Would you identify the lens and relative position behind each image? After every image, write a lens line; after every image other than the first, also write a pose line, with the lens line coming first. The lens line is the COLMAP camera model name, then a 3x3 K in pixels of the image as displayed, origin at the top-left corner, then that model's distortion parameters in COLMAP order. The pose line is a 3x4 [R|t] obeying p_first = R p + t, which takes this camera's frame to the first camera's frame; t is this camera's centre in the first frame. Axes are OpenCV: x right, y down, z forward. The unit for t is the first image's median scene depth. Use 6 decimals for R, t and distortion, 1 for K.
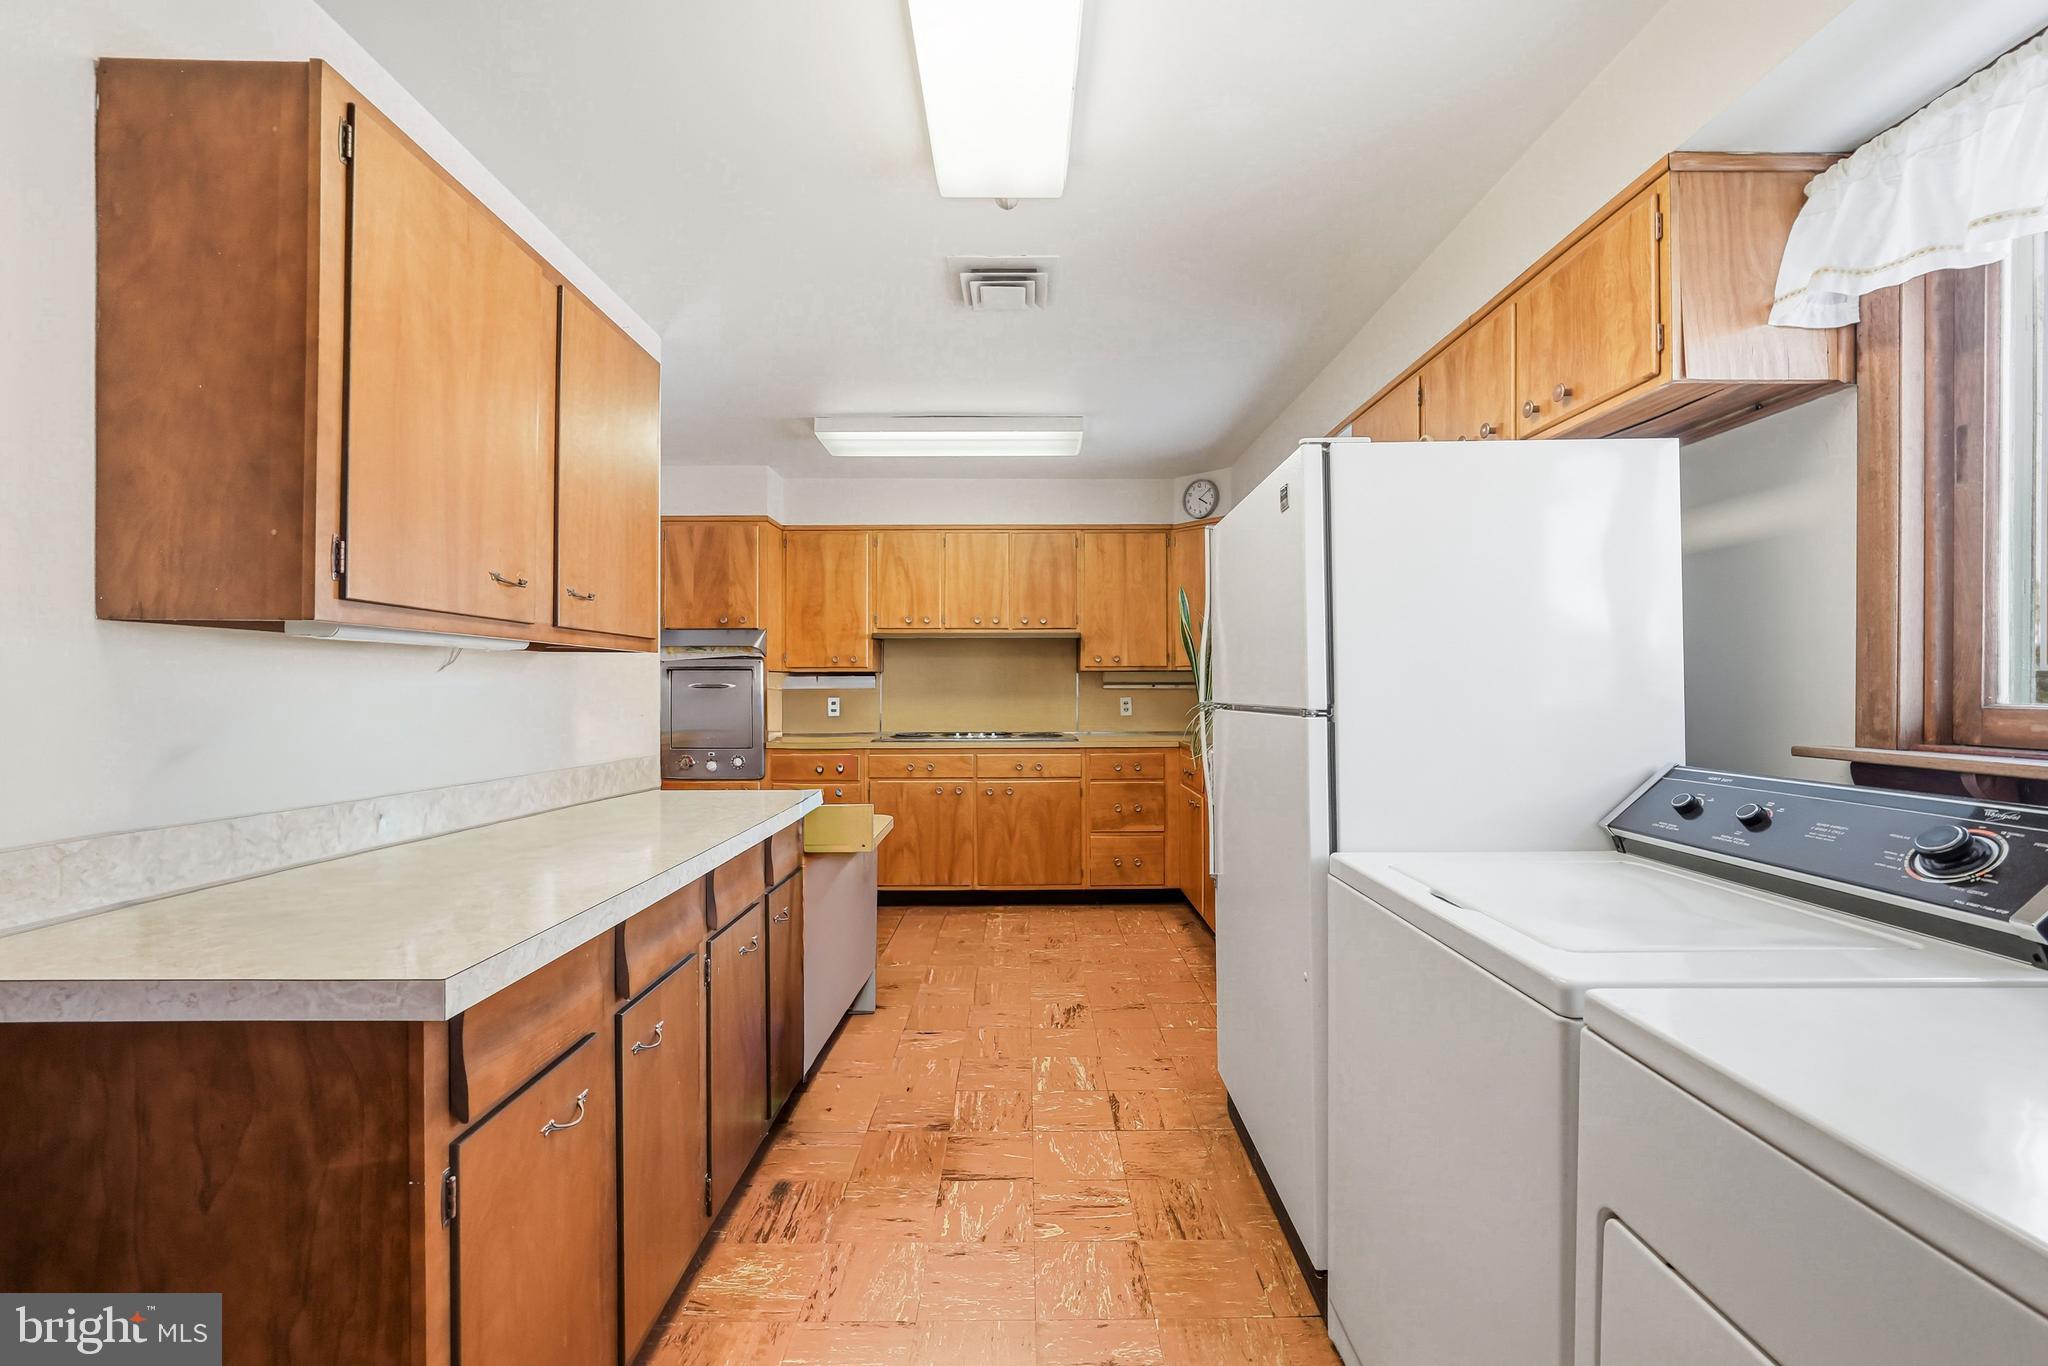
lens RADIAL K [[856.6, 0, 1023.6], [0, 856.6, 671.7], [0, 0, 1]] dist [-0.001460, -0.000007]
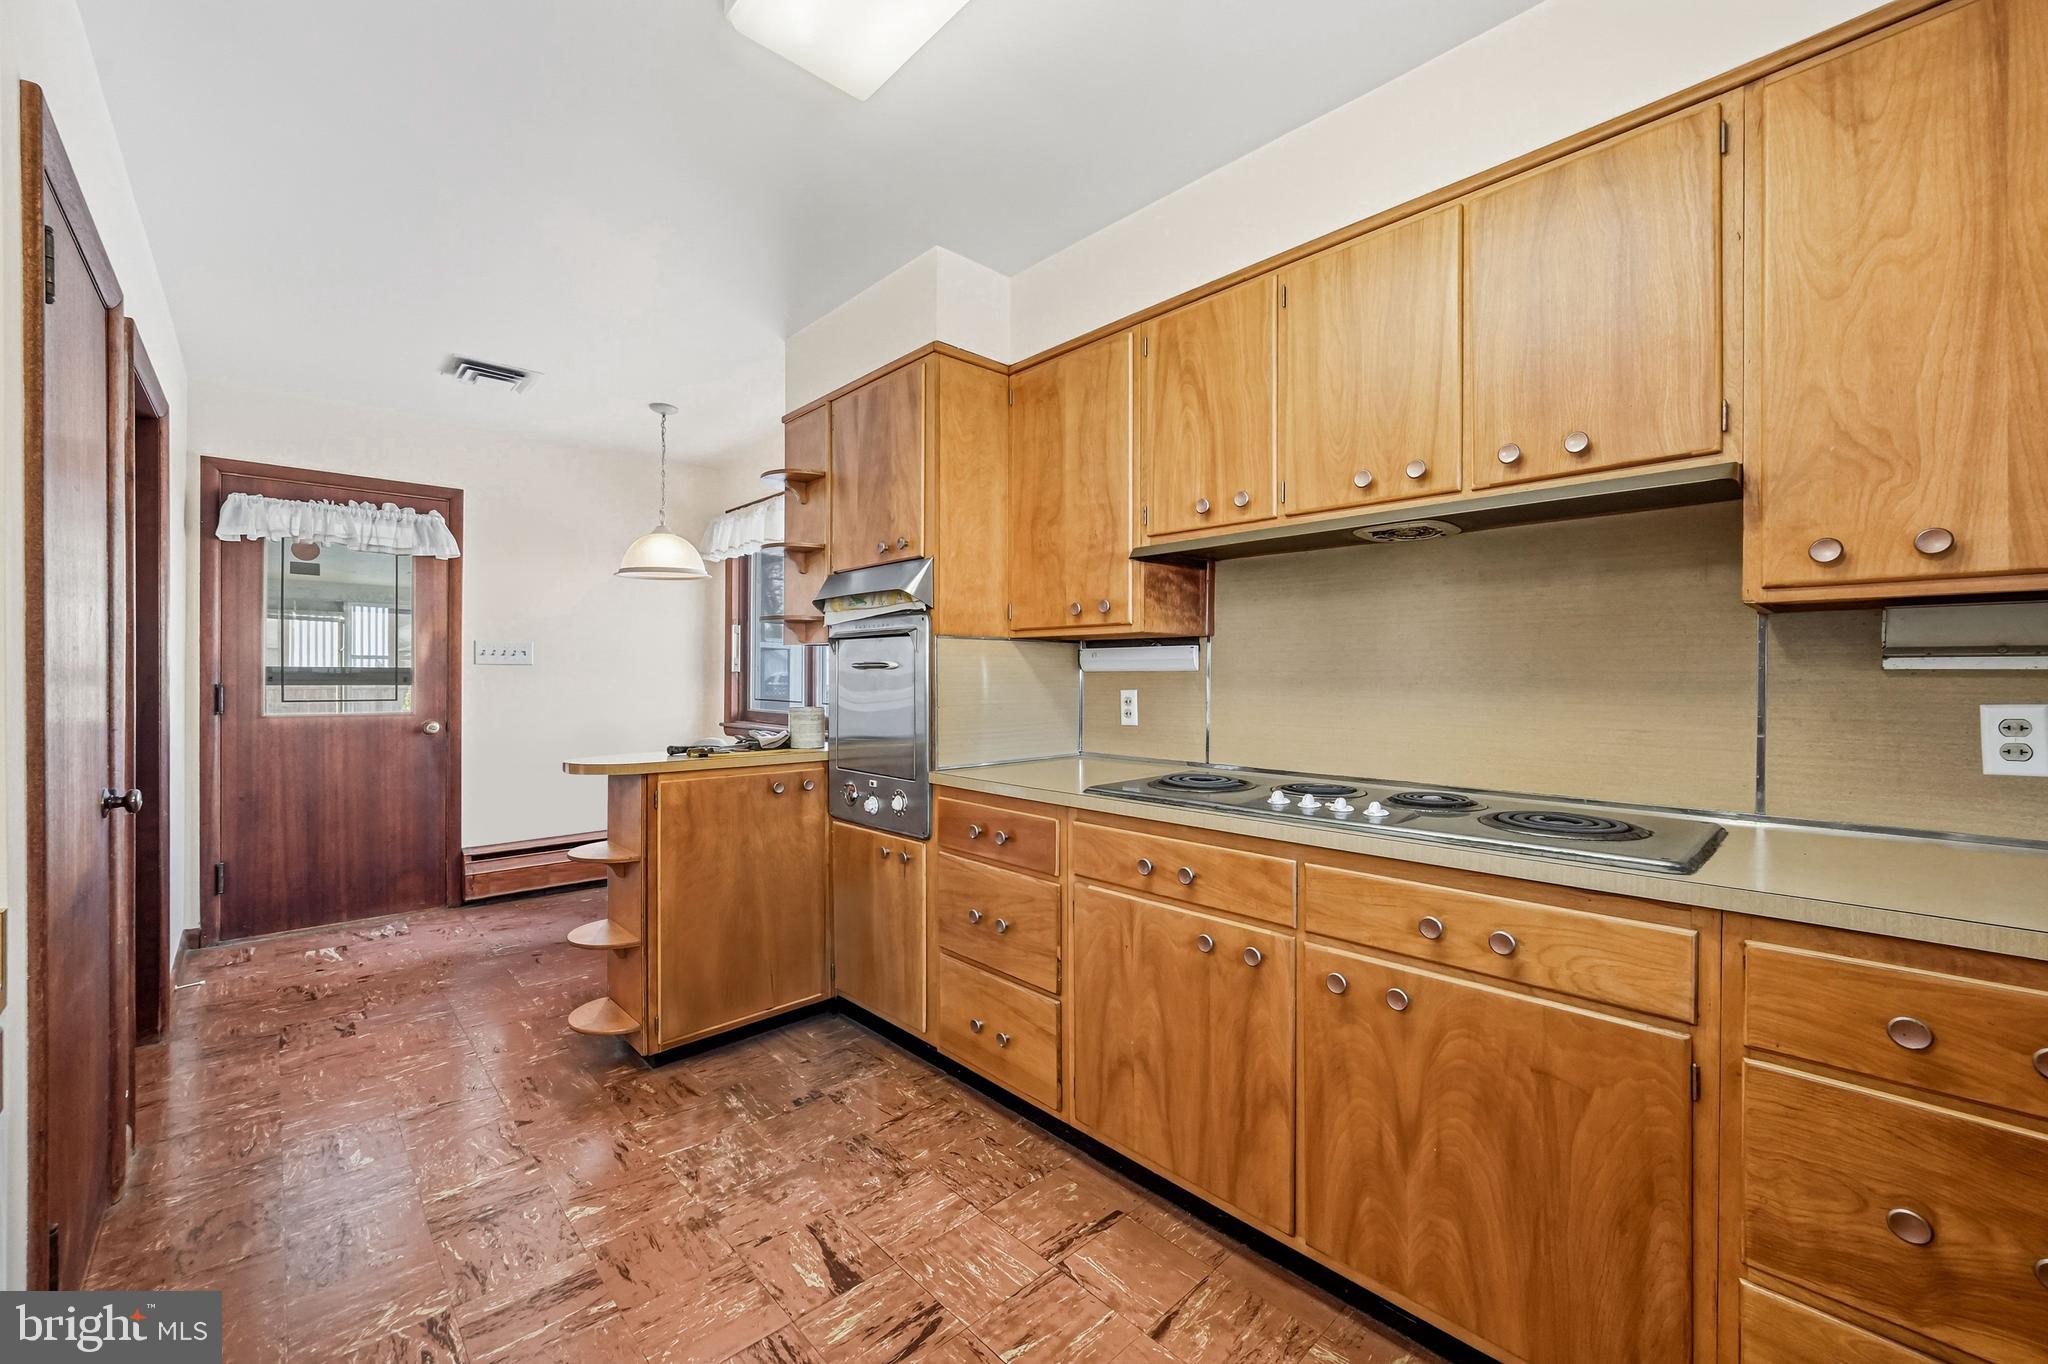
lens RADIAL K [[813.3, 0, 1025.0], [0, 813.3, 678.8], [0, 0, 1]] dist [-0.029753, 0.007941]
pose [[0.683892, 0.004152, -0.729572, 0.096365], [0.008589, 0.999869, 0.013741, 0.018050], [0.729533, -0.015663, 0.683766, 0.664755]]
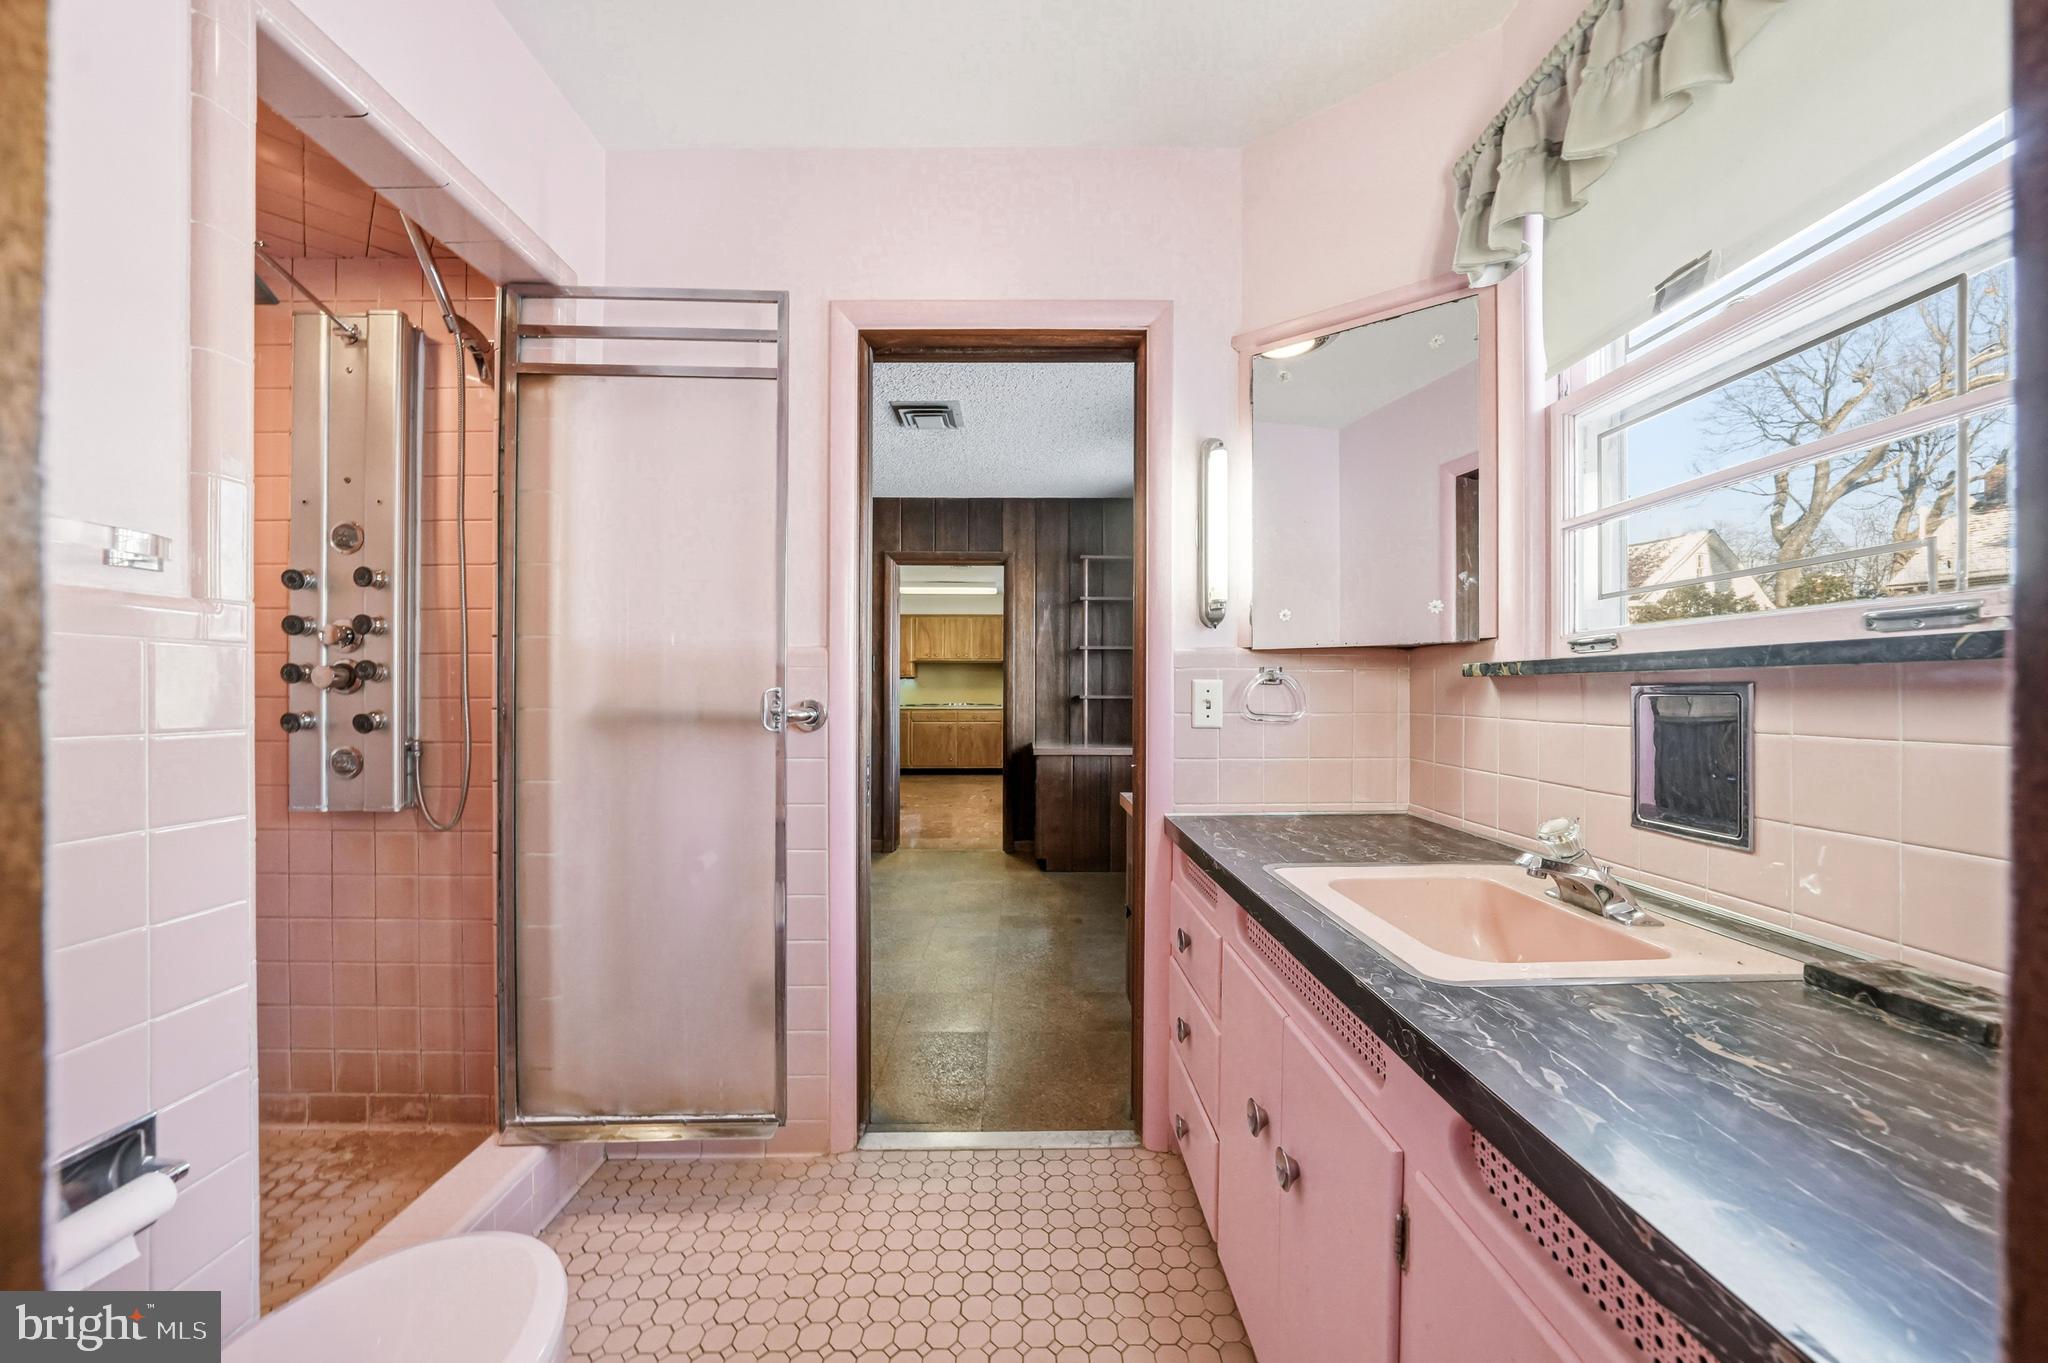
lens RADIAL K [[813.3, 0, 1025.0], [0, 813.3, 678.3], [0, 0, 1]] dist [-0.029753, 0.007941]
pose [[0.999950, 0.001555, 0.009928, 0.109765], [-0.001629, 0.999971, 0.007498, -0.016045], [-0.009916, -0.007513, 0.999923, -1.263321]]
